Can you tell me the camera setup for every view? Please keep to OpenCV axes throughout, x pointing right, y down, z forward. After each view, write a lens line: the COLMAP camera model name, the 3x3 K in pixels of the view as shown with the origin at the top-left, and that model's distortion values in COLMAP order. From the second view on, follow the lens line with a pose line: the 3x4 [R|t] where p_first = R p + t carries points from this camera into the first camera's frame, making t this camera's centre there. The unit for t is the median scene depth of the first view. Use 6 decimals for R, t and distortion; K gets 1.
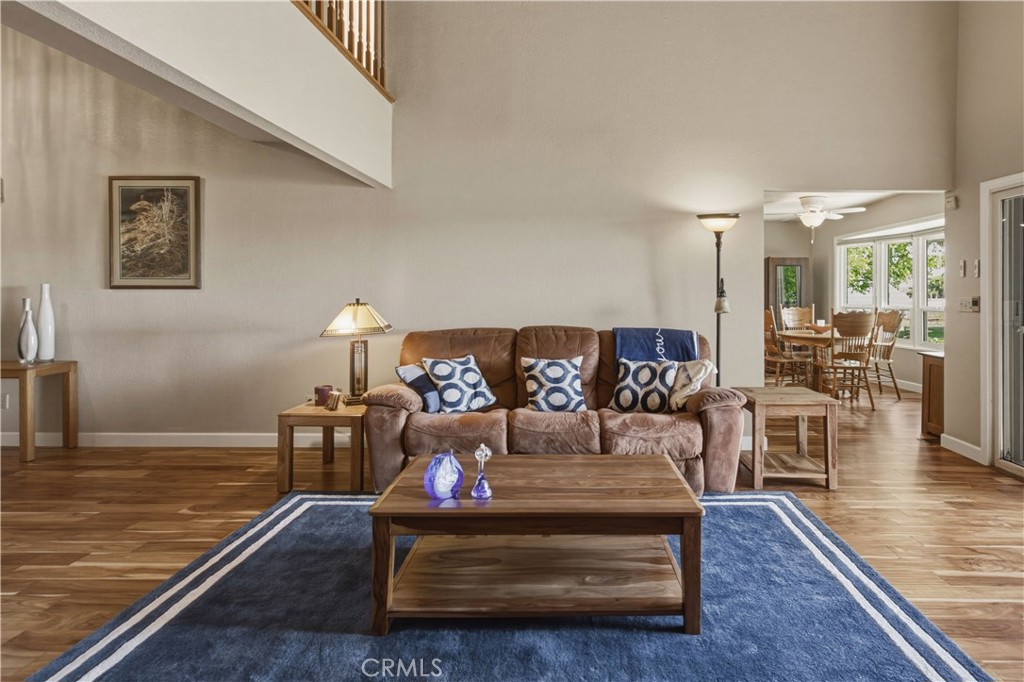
lens RADIAL K [[544.2, 0, 512.0], [0, 544.2, 305.3], [0, 0, 1]] dist [0.018166, 0.001019]
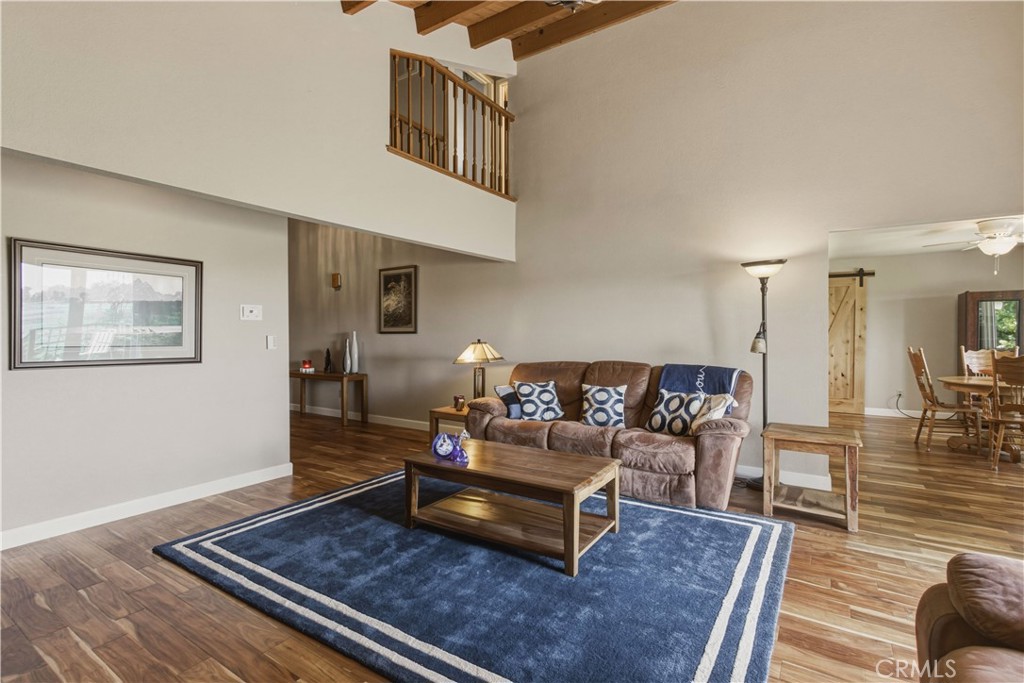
lens RADIAL K [[481.8, 0, 509.0], [0, 481.8, 348.4], [0, 0, 1]] dist [-0.000376, 0.000281]
pose [[0.842076, 0.010776, -0.539251, 0.506517], [-0.006014, 0.999926, 0.010591, -0.001712], [0.539325, -0.005676, 0.842079, -0.079703]]
